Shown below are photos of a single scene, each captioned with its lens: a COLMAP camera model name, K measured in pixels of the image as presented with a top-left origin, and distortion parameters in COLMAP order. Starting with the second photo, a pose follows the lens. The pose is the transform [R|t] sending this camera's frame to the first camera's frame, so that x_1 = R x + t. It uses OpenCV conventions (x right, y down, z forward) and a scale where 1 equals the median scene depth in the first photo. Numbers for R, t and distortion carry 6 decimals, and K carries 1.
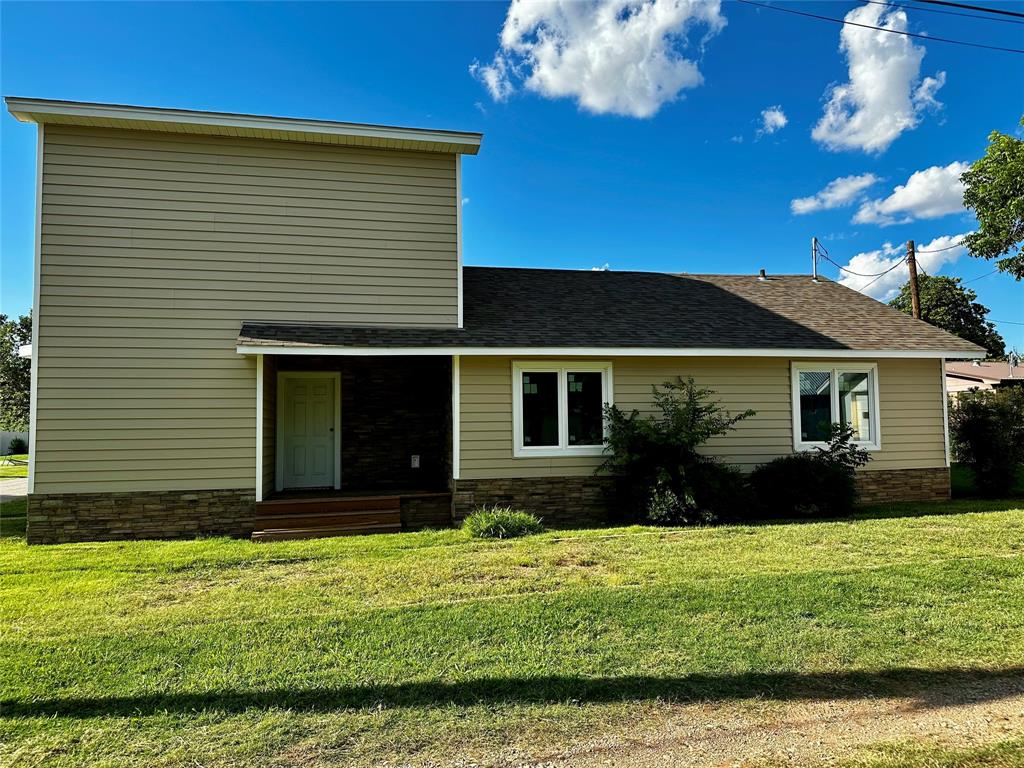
lens RADIAL K [[711.8, 0, 516.5], [0, 711.8, 385.8], [0, 0, 1]] dist [0.024694, -0.006739]
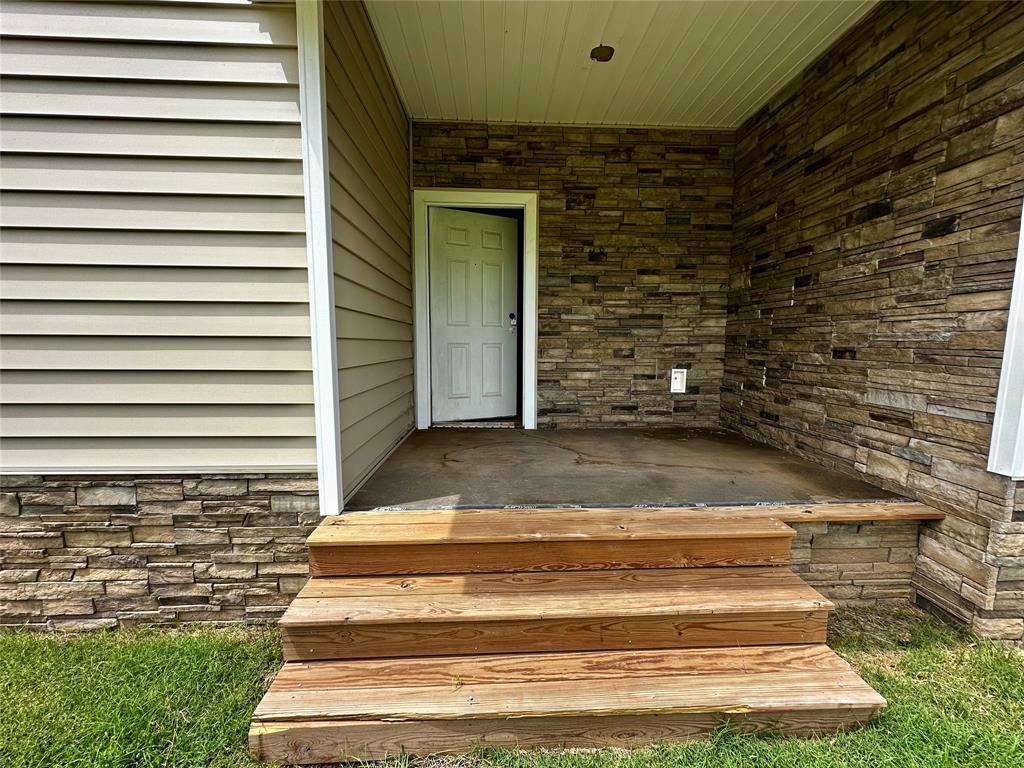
lens RADIAL K [[406.9, 0, 514.2], [0, 406.9, 391.8], [0, 0, 1]] dist [-0.004392, 0.000439]
pose [[0.986368, 0.034218, -0.160955, -0.245184], [-0.006044, 0.985013, 0.172373, 0.076066], [0.164441, -0.169051, 0.971793, 0.813755]]
